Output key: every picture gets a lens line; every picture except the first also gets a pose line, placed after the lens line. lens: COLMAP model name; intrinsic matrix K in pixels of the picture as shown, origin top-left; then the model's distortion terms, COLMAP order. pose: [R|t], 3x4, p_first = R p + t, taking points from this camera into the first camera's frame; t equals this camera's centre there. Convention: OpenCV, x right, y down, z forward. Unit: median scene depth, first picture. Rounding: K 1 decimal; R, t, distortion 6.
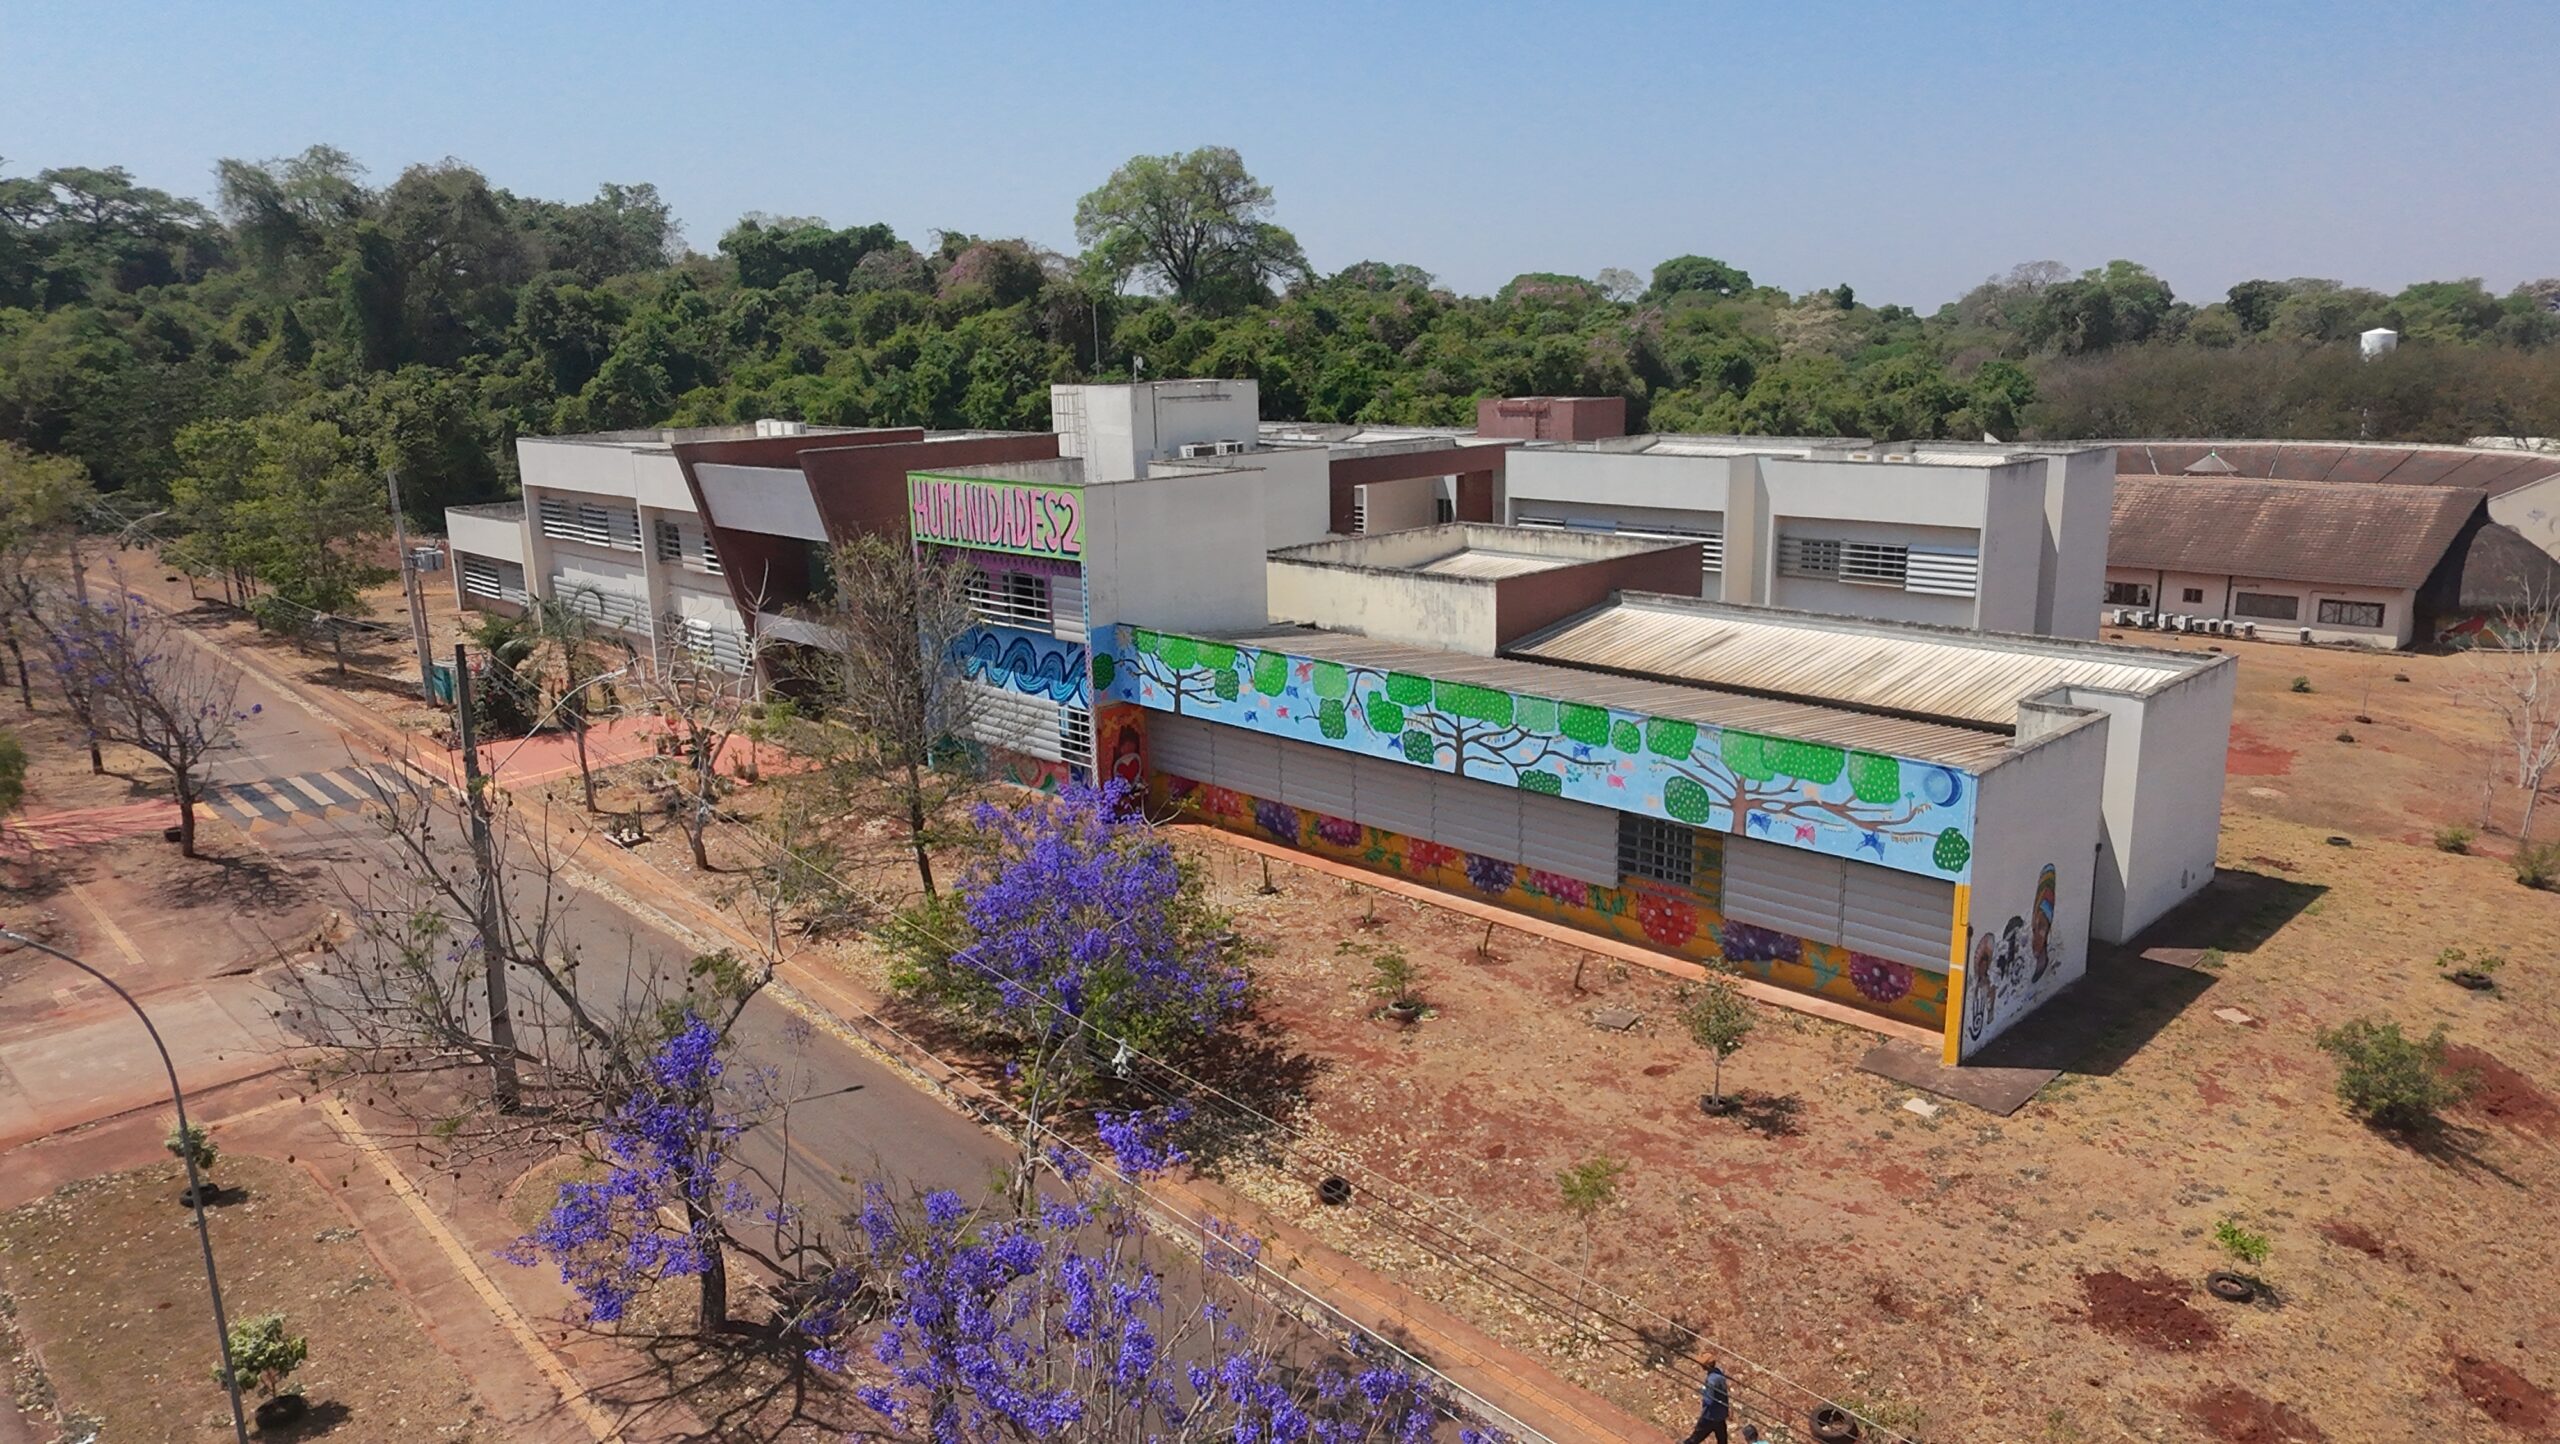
lens RADIAL K [[1637.2, 0, 1280.0], [0, 1637.2, 722.0], [0, 0, 1]] dist [0.004386, 0.000305]
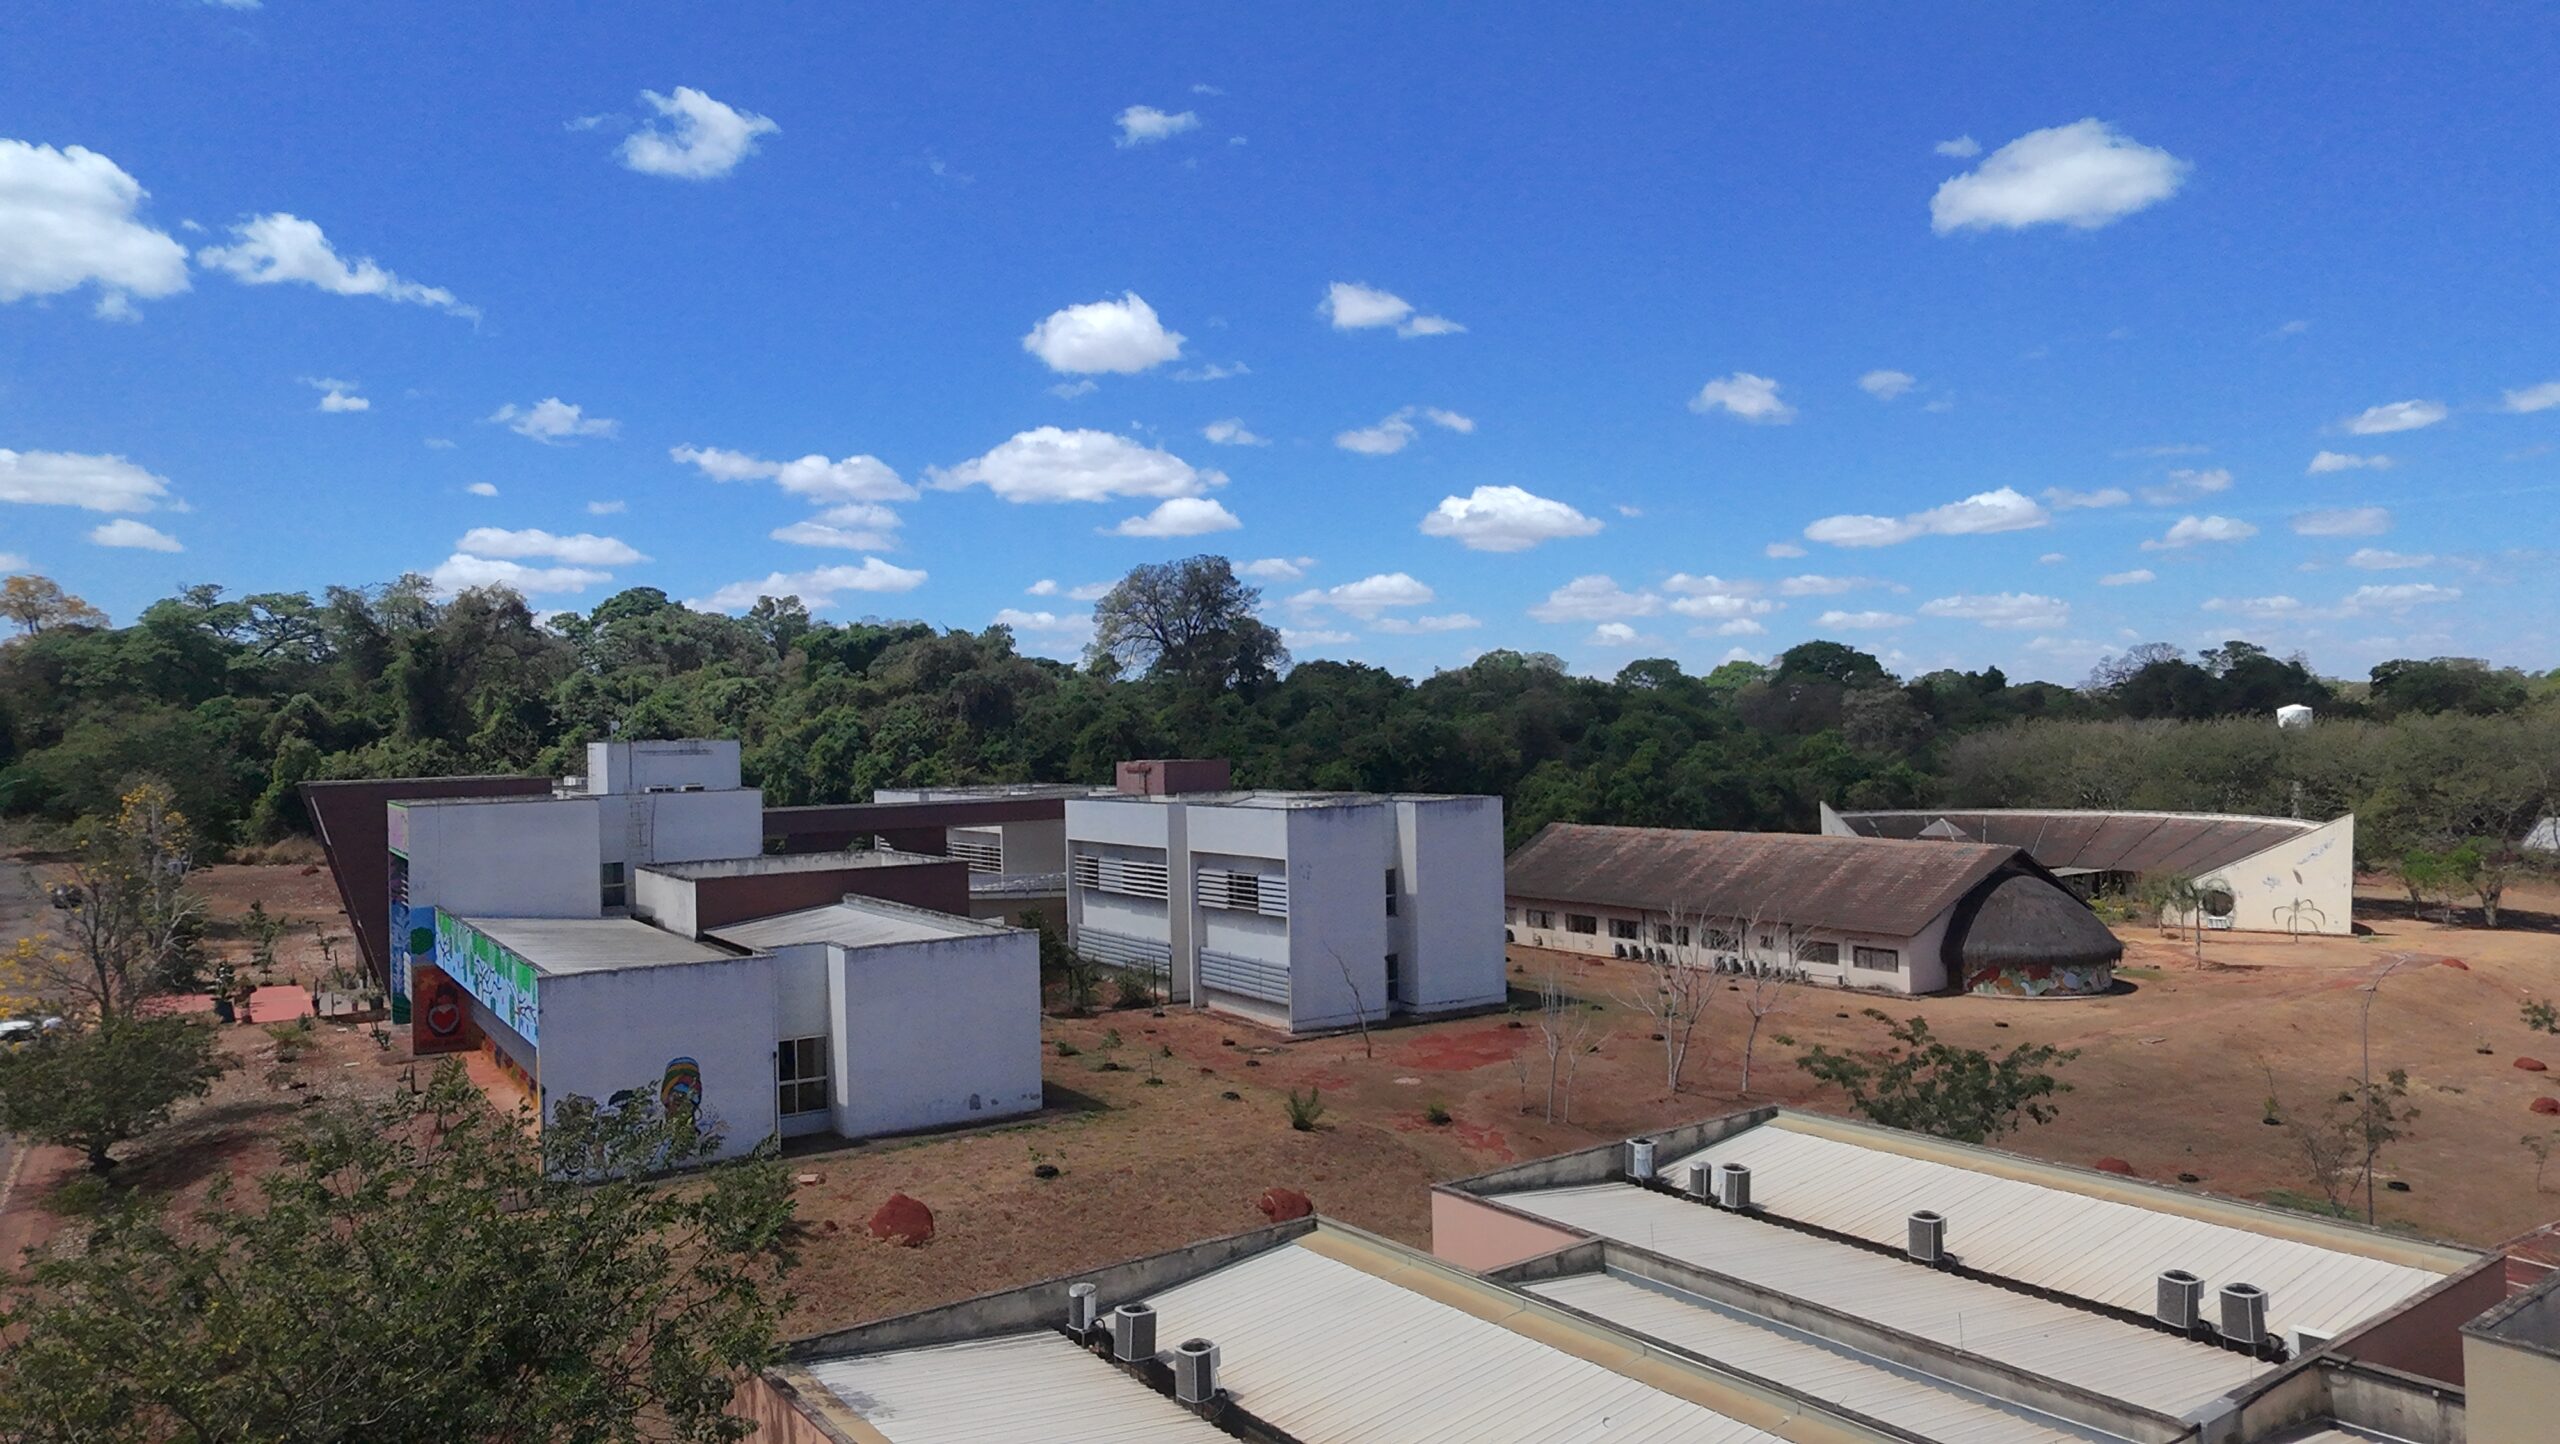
lens RADIAL K [[1637.2, 0, 1280.0], [0, 1637.2, 722.0], [0, 0, 1]] dist [0.004386, 0.000305]
pose [[0.981438, -0.002896, -0.191759, 0.322380], [-0.041246, 0.973301, -0.225798, 0.026633], [0.187293, 0.229516, 0.955114, -0.082425]]
